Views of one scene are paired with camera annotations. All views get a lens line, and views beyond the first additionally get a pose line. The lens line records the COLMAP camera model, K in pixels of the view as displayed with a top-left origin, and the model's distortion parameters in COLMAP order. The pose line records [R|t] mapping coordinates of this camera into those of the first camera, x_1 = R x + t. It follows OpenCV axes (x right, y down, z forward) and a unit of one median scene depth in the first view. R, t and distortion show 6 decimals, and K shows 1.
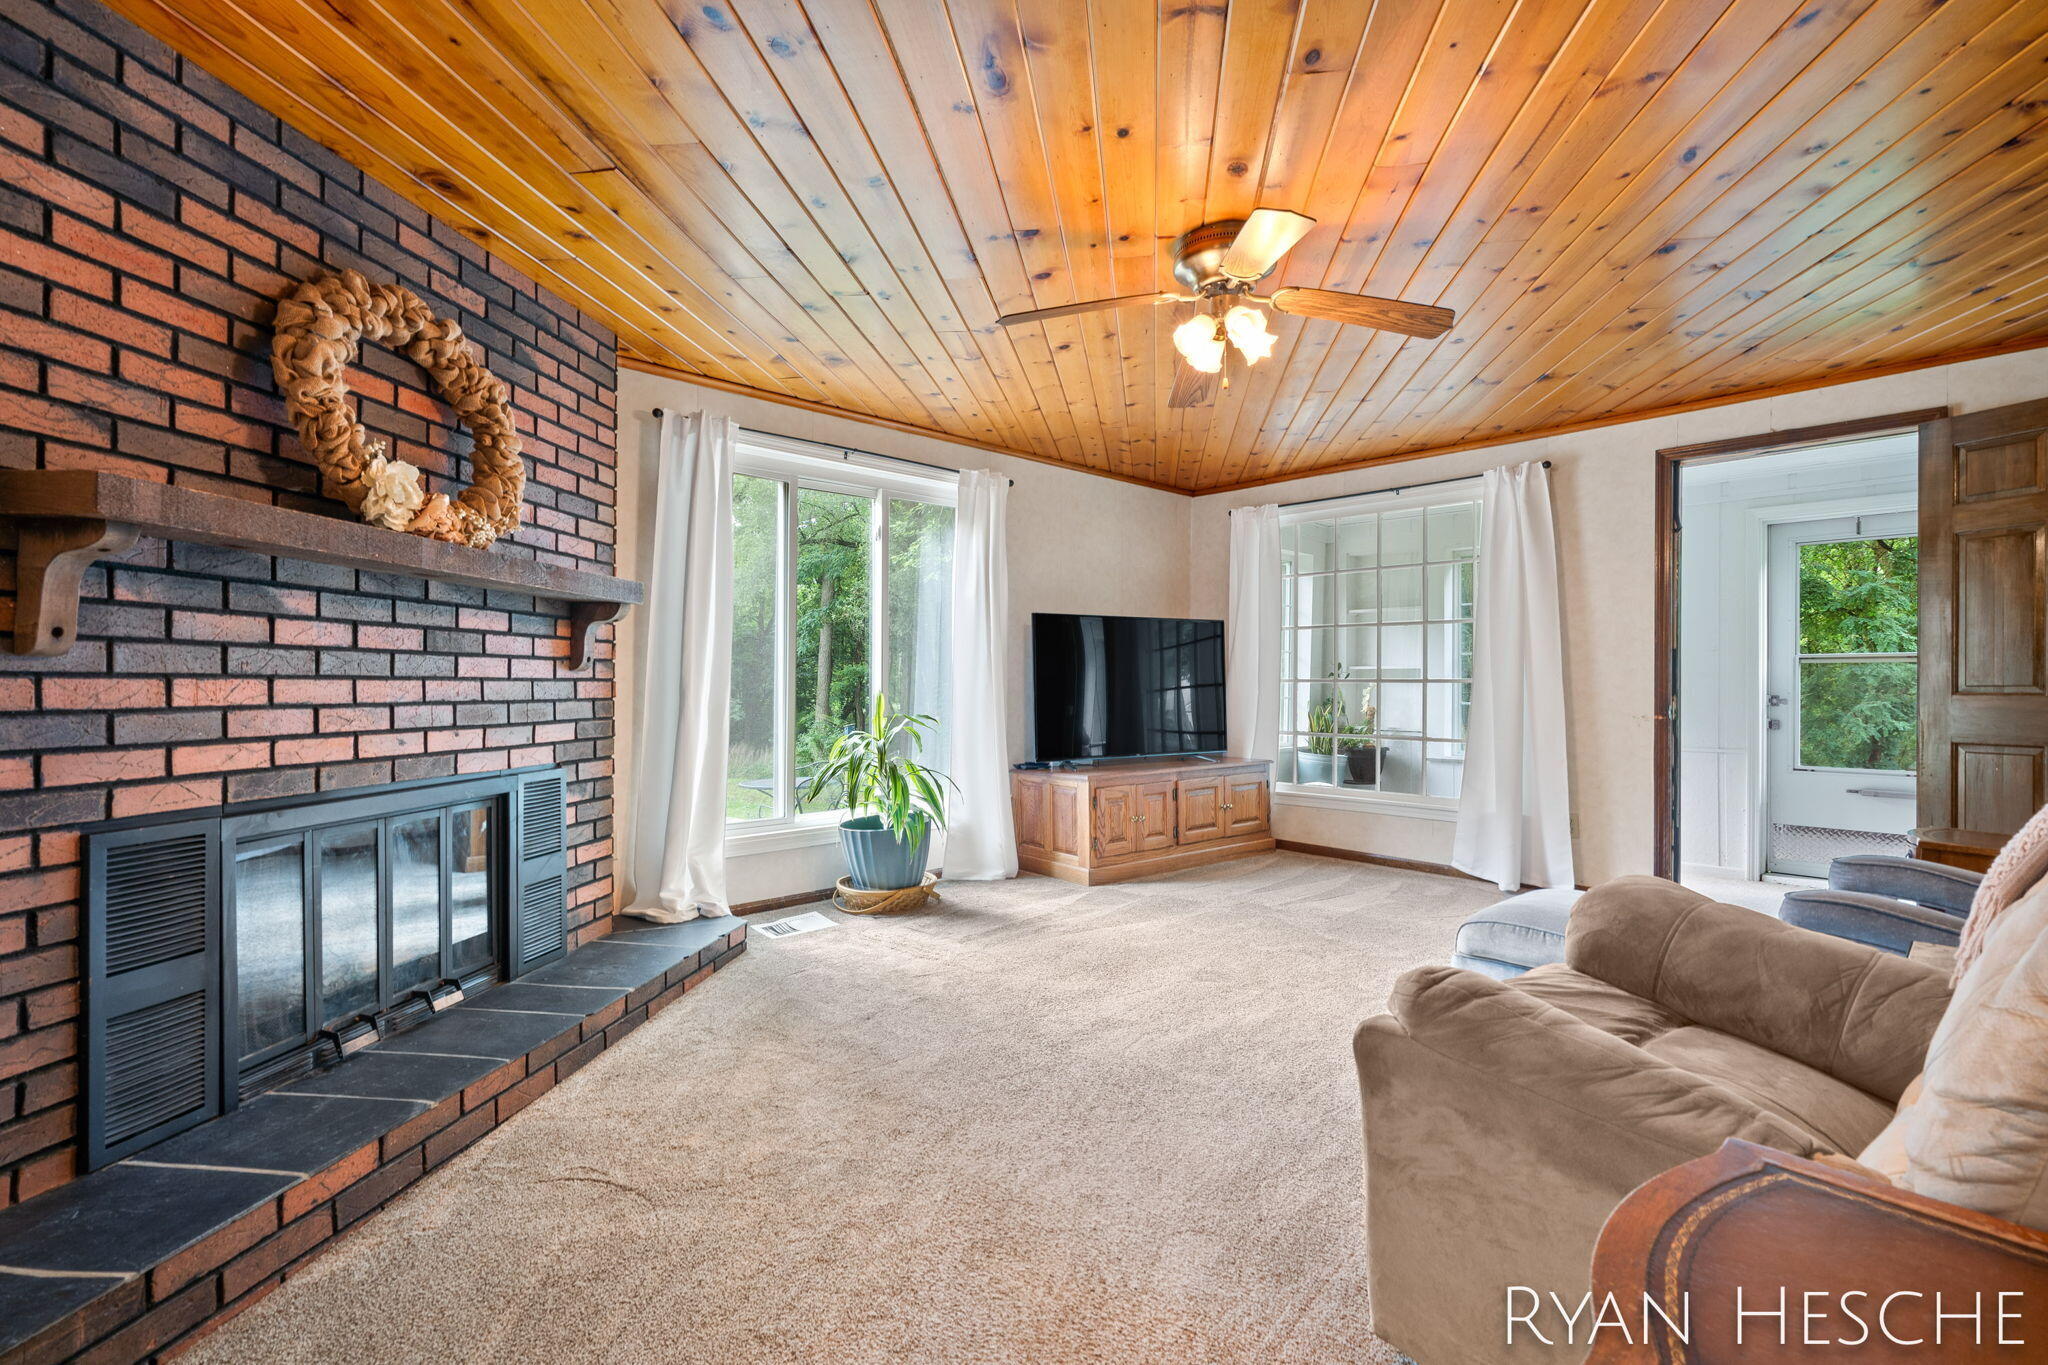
lens RADIAL K [[926.2, 0, 1024.0], [0, 926.2, 682.5], [0, 0, 1]] dist [-0.000048, 0.001167]
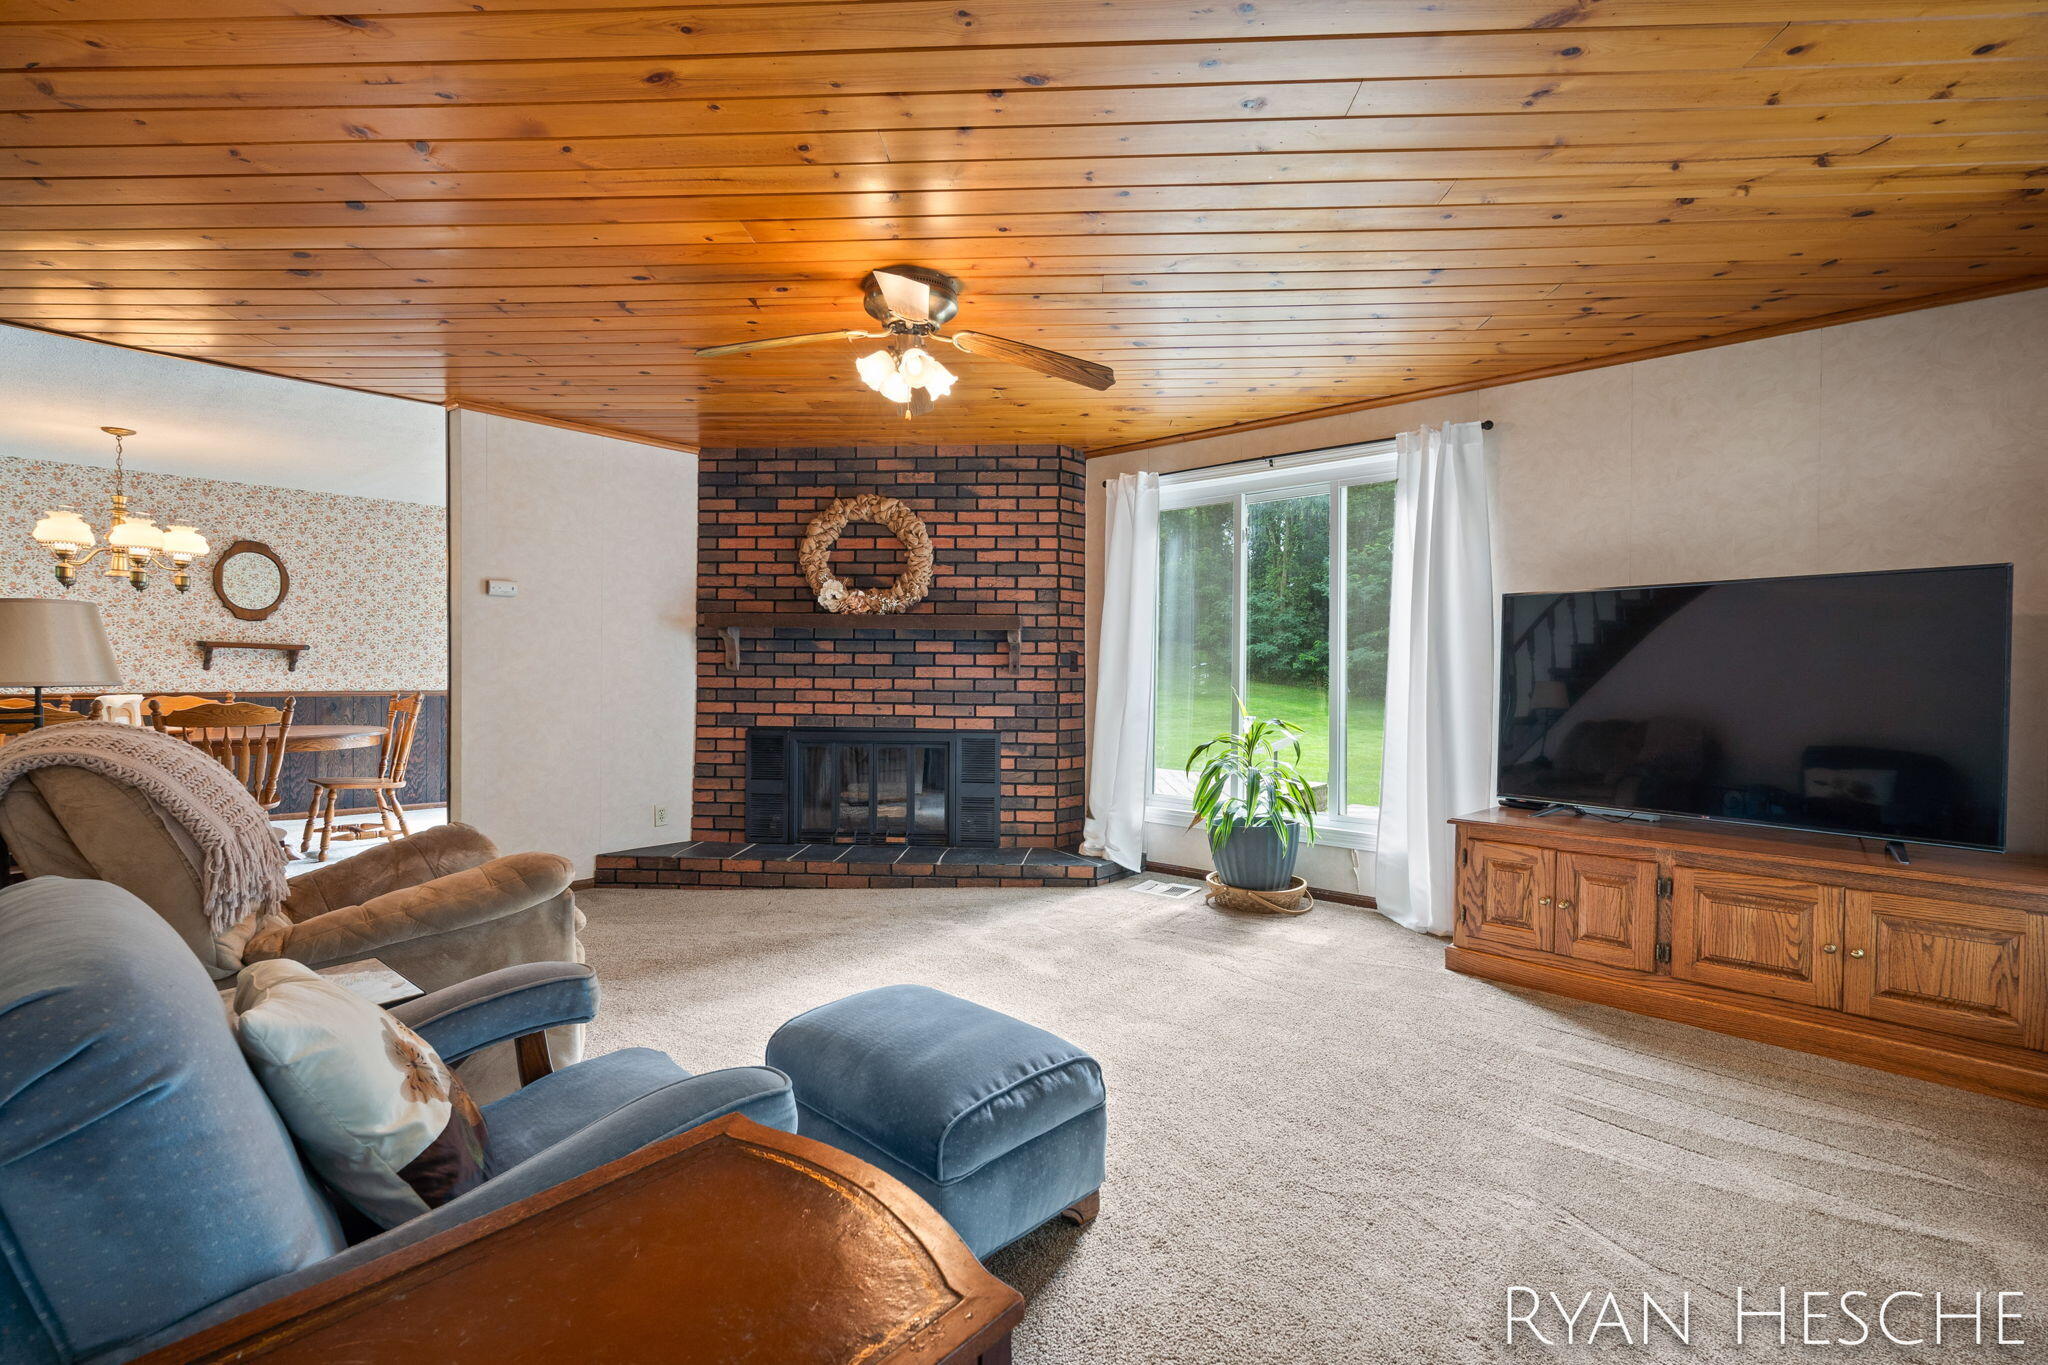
lens RADIAL K [[926.2, 0, 1024.0], [0, 926.2, 682.5], [0, 0, 1]] dist [-0.000048, 0.001167]
pose [[0.091051, 0.018407, -0.995676, 1.245288], [-0.006144, 0.999821, 0.017922, -0.029208], [0.995827, 0.004485, 0.091148, 0.982916]]
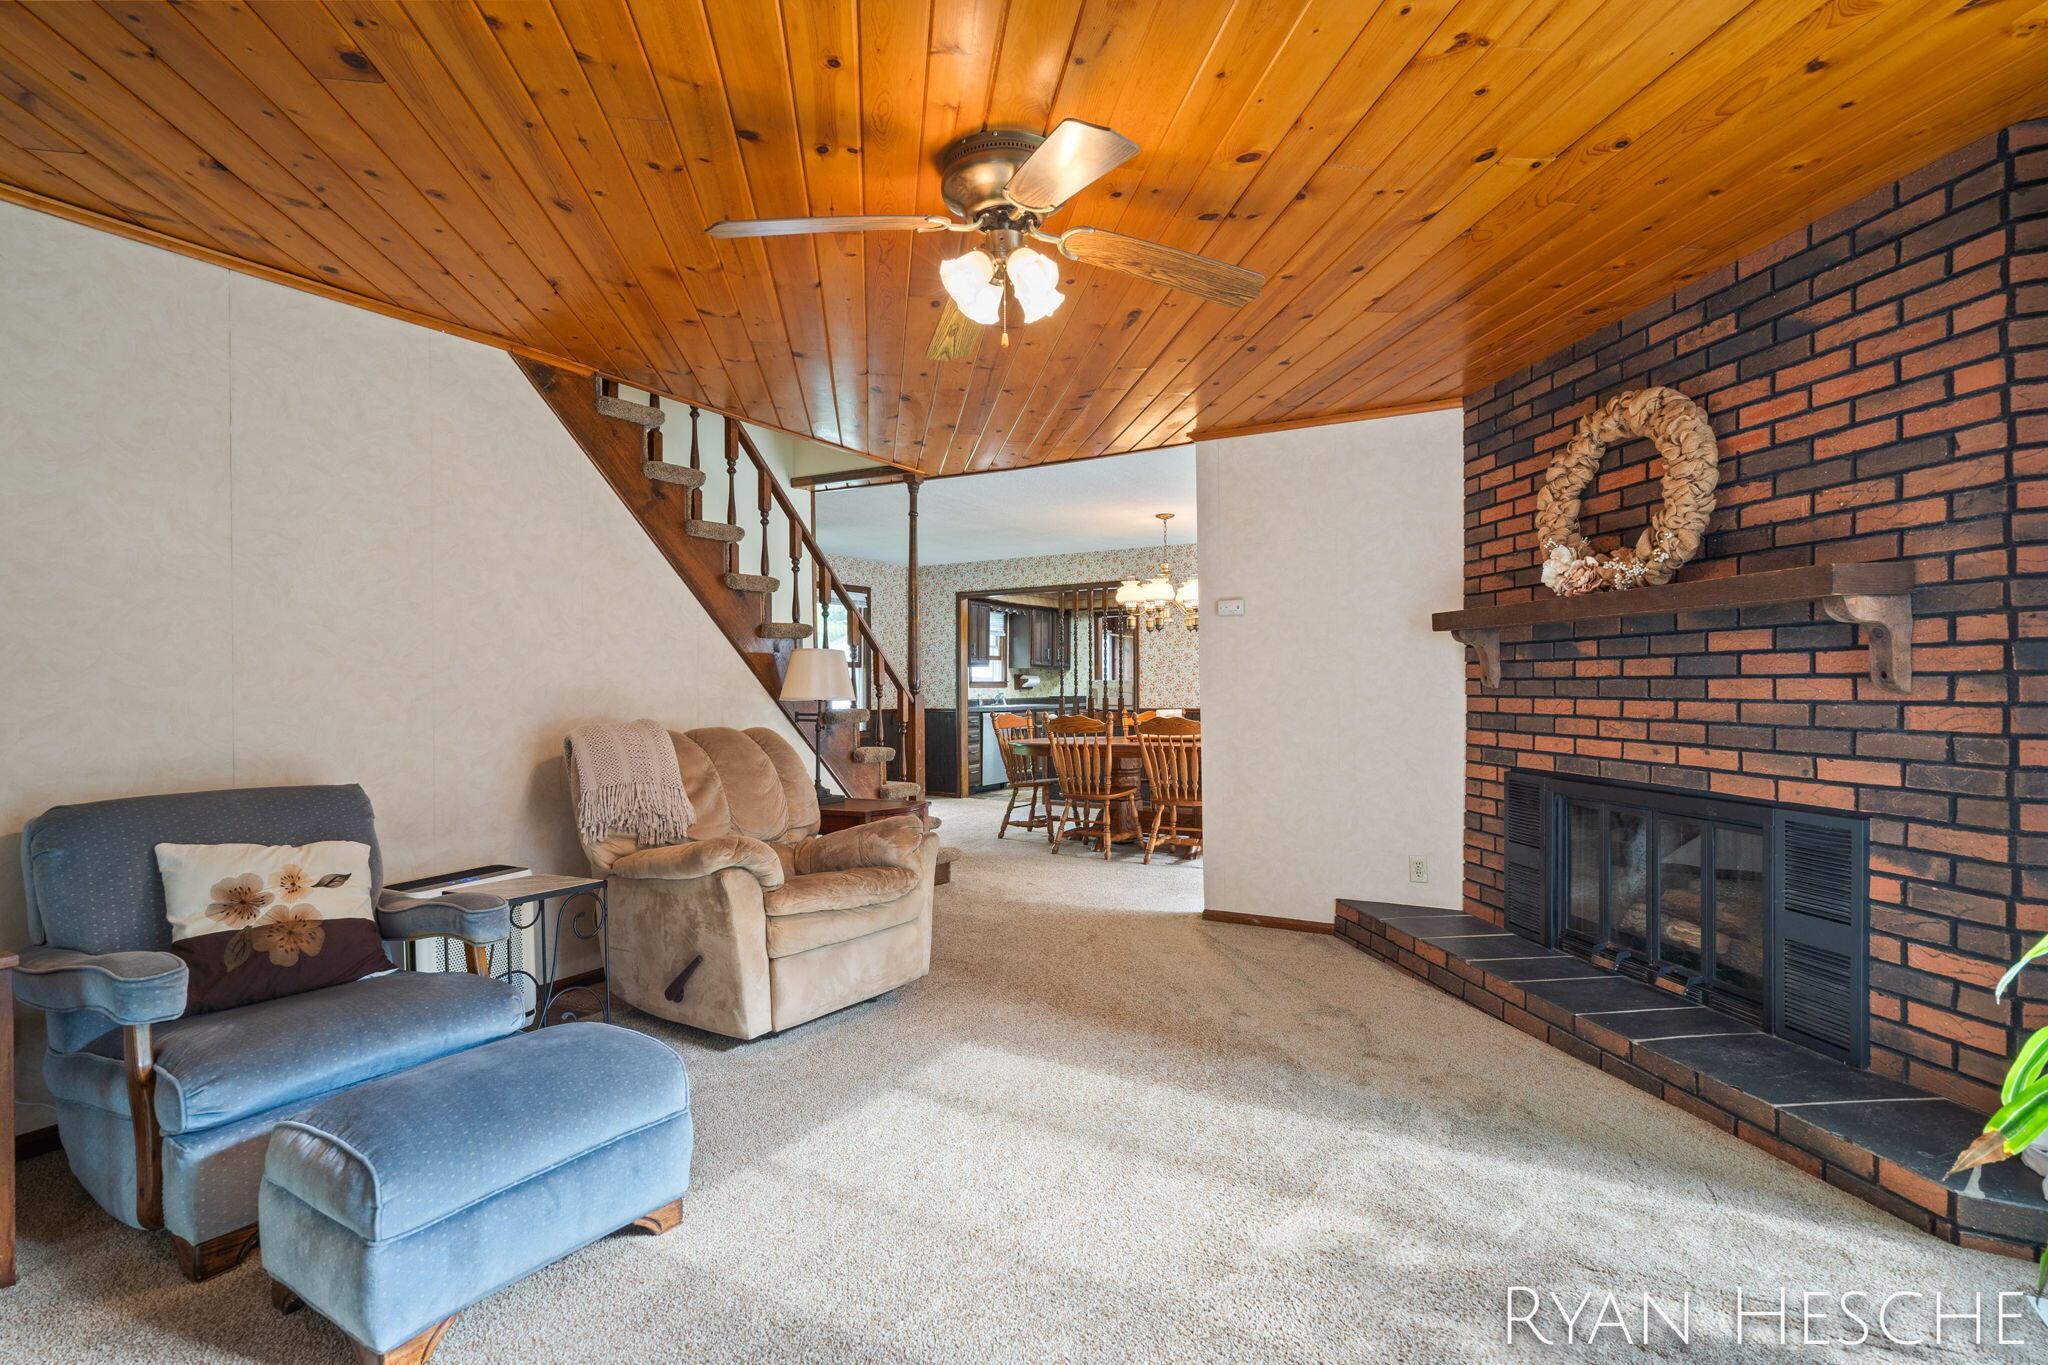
lens RADIAL K [[973.1, 0, 1029.9], [0, 973.1, 685.3], [0, 0, 1]] dist [0.000254, 0.000978]
pose [[-0.957250, 0.003746, -0.289238, 0.419335], [0.004728, 0.999985, -0.002696, -0.020338], [0.289224, -0.003948, -0.957253, 1.719472]]
